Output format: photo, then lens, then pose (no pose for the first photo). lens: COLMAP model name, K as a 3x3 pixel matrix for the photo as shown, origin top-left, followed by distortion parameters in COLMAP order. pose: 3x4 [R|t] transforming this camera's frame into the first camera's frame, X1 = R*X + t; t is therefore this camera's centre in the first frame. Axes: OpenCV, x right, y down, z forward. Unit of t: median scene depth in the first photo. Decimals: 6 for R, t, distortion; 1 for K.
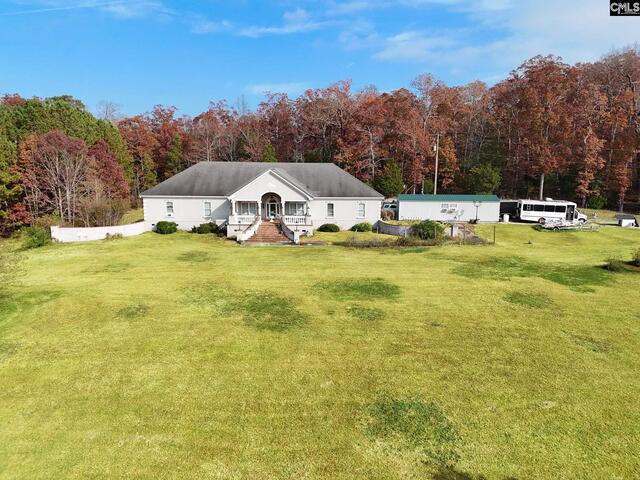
lens RADIAL K [[457.0, 0, 320.0], [0, 457.0, 240.0], [0, 0, 1]] dist [0.009568, -0.003104]
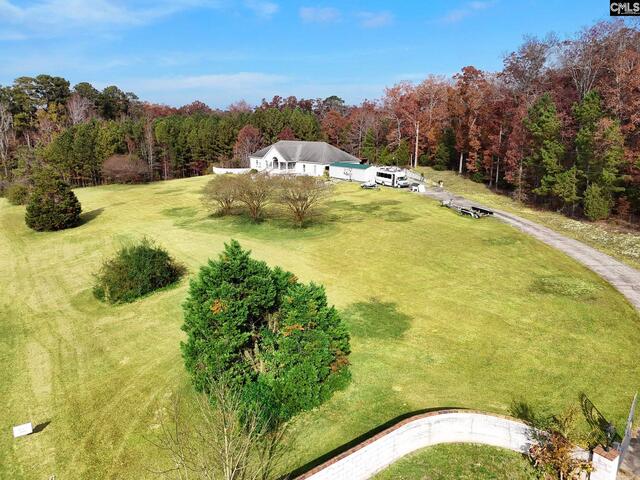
lens RADIAL K [[457.0, 0, 320.0], [0, 457.0, 240.0], [0, 0, 1]] dist [0.009568, -0.003104]
pose [[0.622536, 0.178569, -0.761947, 1.561007], [-0.125569, 0.983797, 0.127967, -0.024947], [0.772452, 0.016012, 0.634871, -0.129700]]
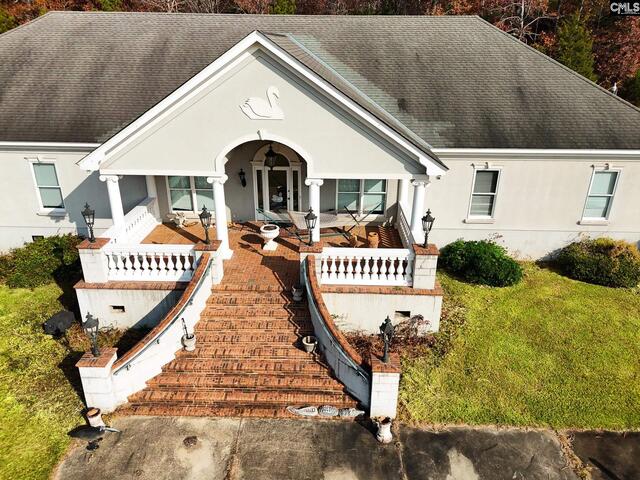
lens RADIAL K [[457.0, 0, 320.0], [0, 457.0, 240.0], [0, 0, 1]] dist [0.009568, -0.003104]
pose [[0.998254, 0.021770, -0.054912, -0.061510], [-0.007945, 0.970645, 0.240384, -0.105877], [0.058533, -0.239528, 0.969123, 0.730806]]
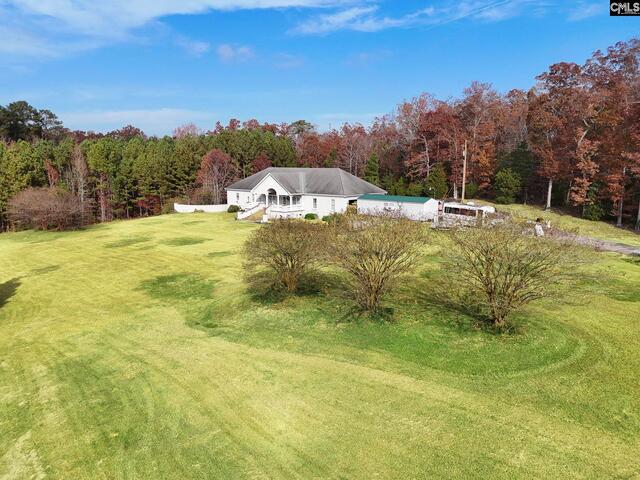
lens RADIAL K [[457.0, 0, 320.0], [0, 457.0, 240.0], [0, 0, 1]] dist [0.009568, -0.003104]
pose [[0.746423, 0.101906, -0.657623, 0.952842], [-0.105984, 0.993796, 0.033704, -0.005086], [0.656978, 0.044540, 0.752593, -0.005514]]
